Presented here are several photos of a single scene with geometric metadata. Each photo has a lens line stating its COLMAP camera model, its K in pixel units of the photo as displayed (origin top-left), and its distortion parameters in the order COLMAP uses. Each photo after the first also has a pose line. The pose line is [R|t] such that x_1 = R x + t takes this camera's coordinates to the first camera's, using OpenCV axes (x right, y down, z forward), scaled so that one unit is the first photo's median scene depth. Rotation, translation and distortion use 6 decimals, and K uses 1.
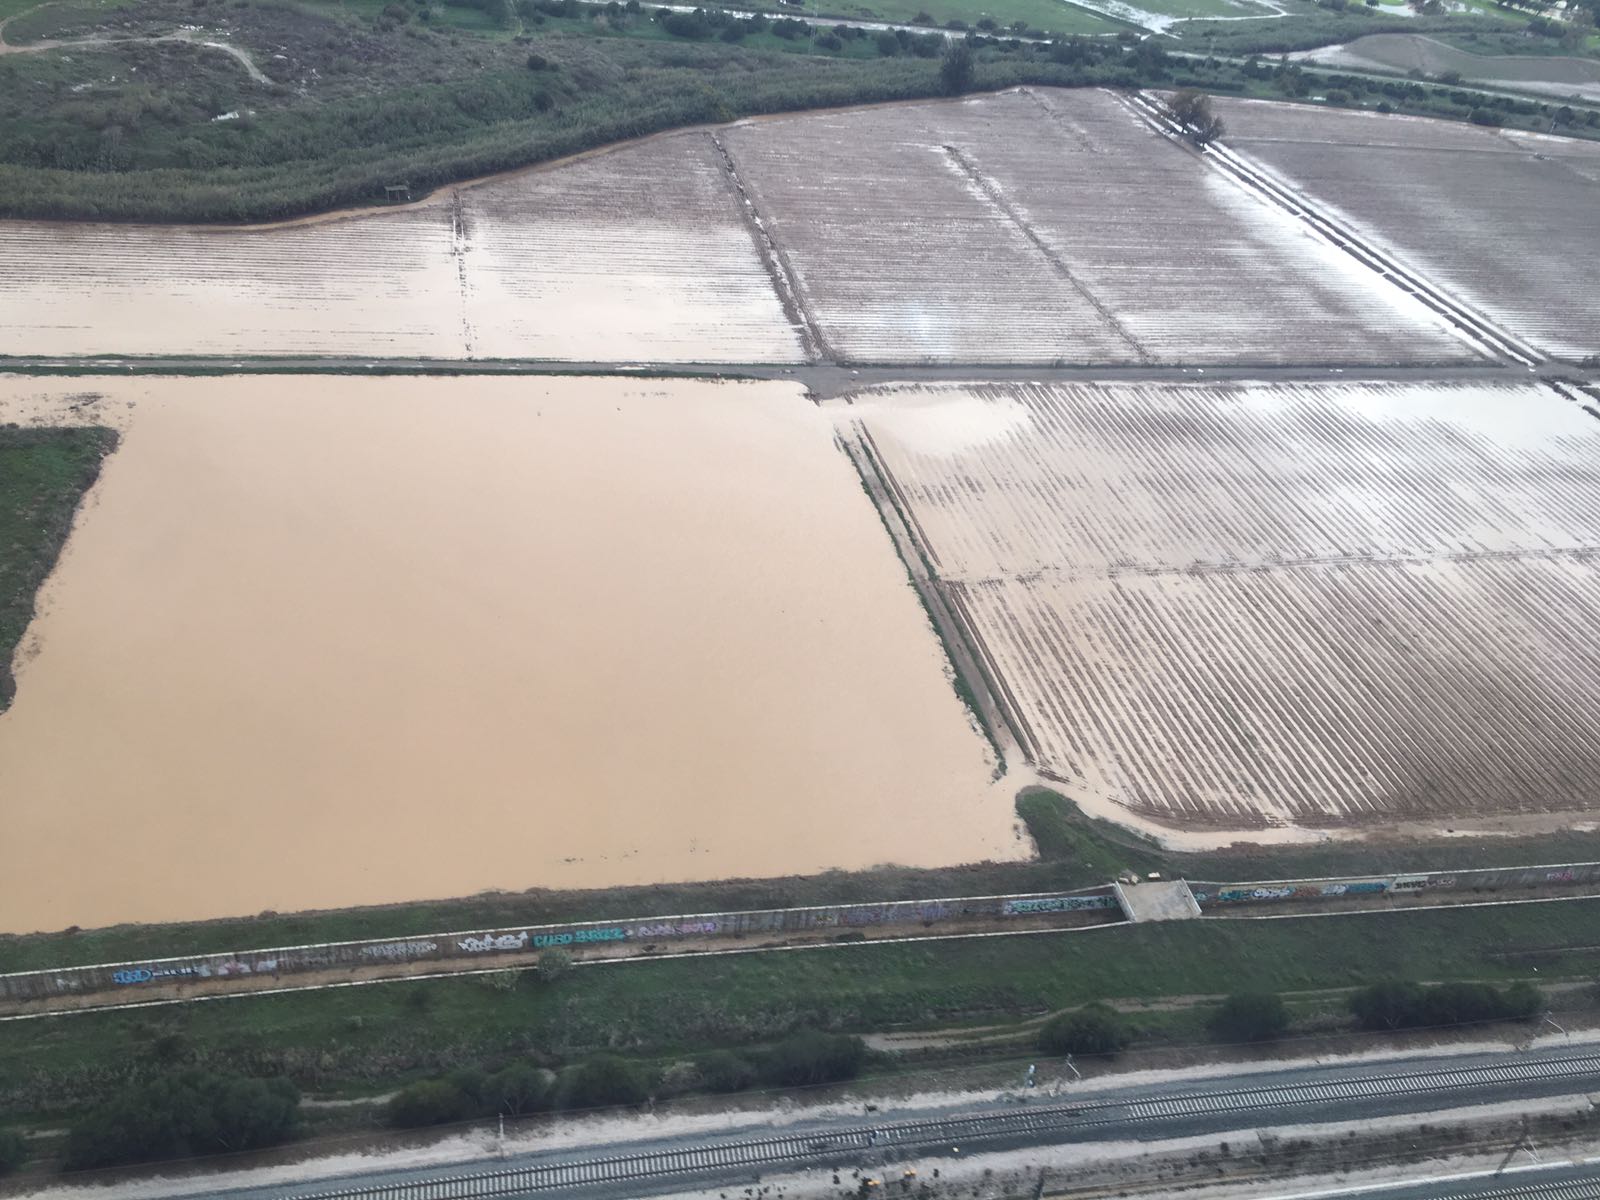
lens RADIAL K [[1328.8, 0, 800.0], [0, 1328.8, 600.0], [0, 0, 1]] dist [0.087520, -0.100501]
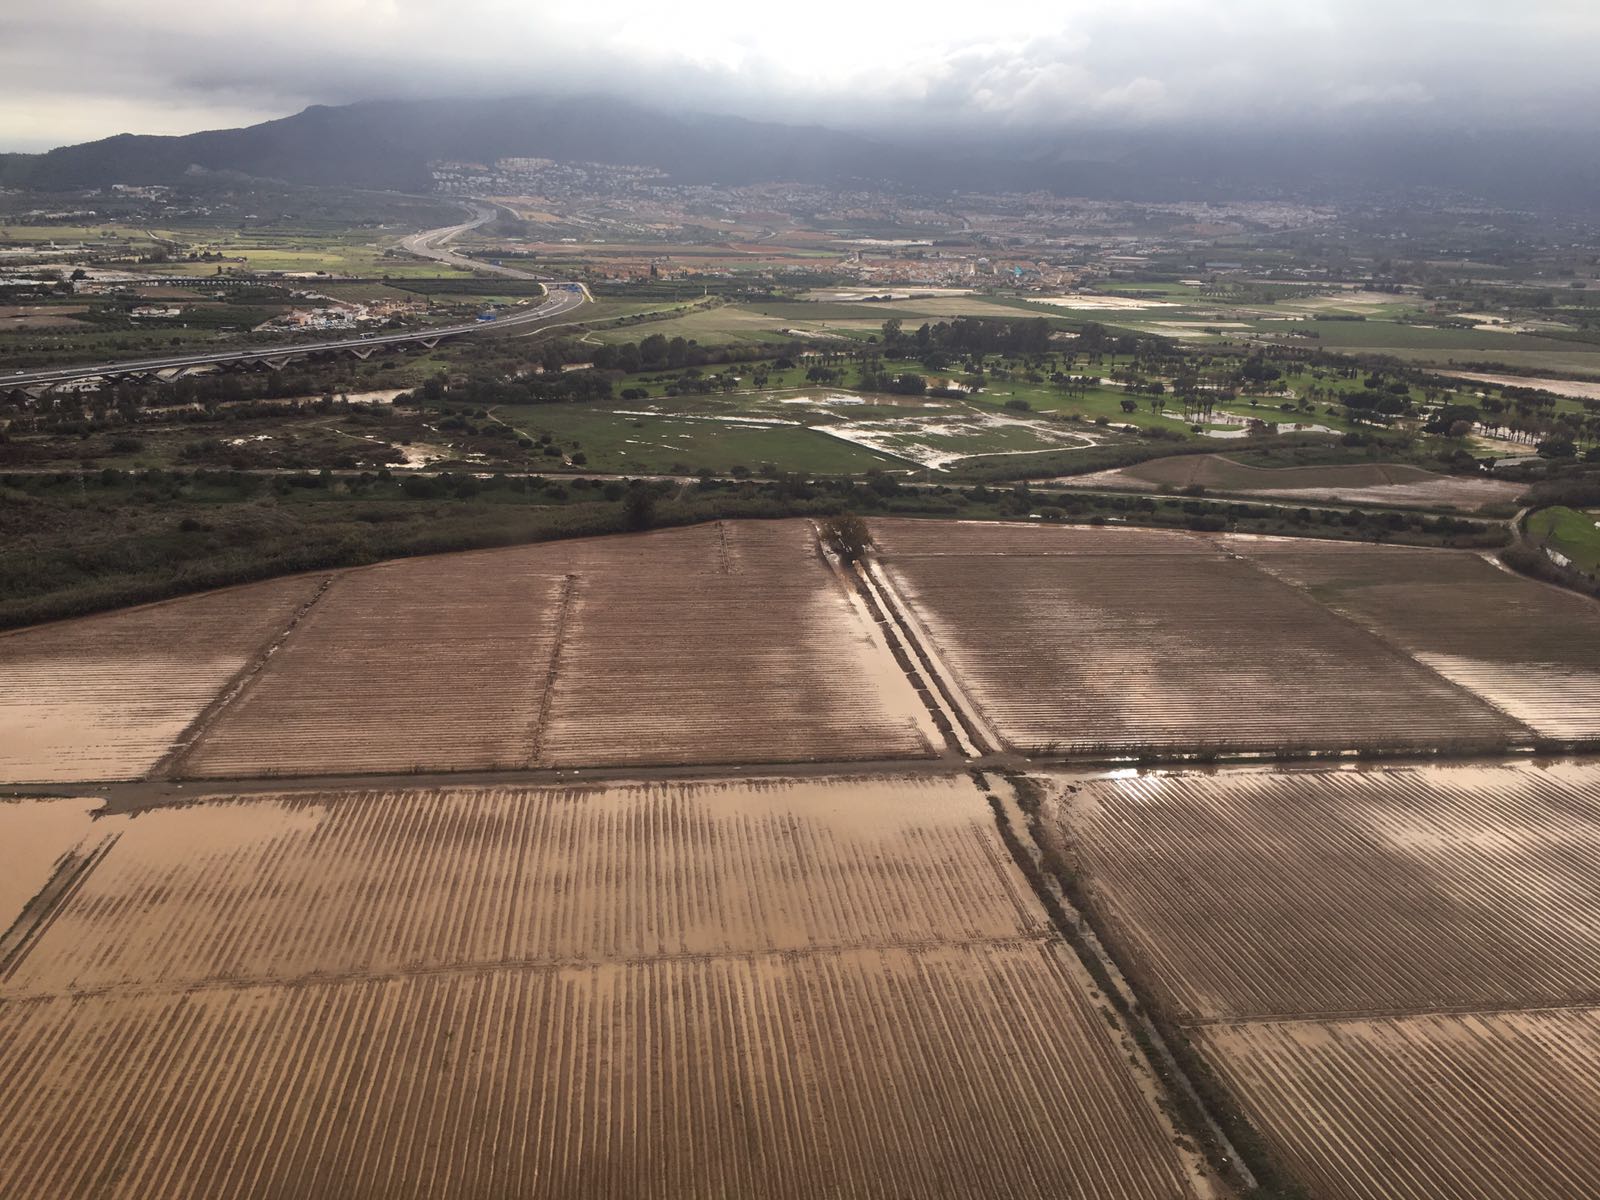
lens RADIAL K [[1328.8, 0, 800.0], [0, 1328.8, 600.0], [0, 0, 1]] dist [0.087520, -0.100501]
pose [[0.991752, -0.053842, -0.116313, 0.504962], [0.014354, 0.948435, -0.316647, 0.018426], [0.127364, 0.312365, 0.941385, 0.052049]]
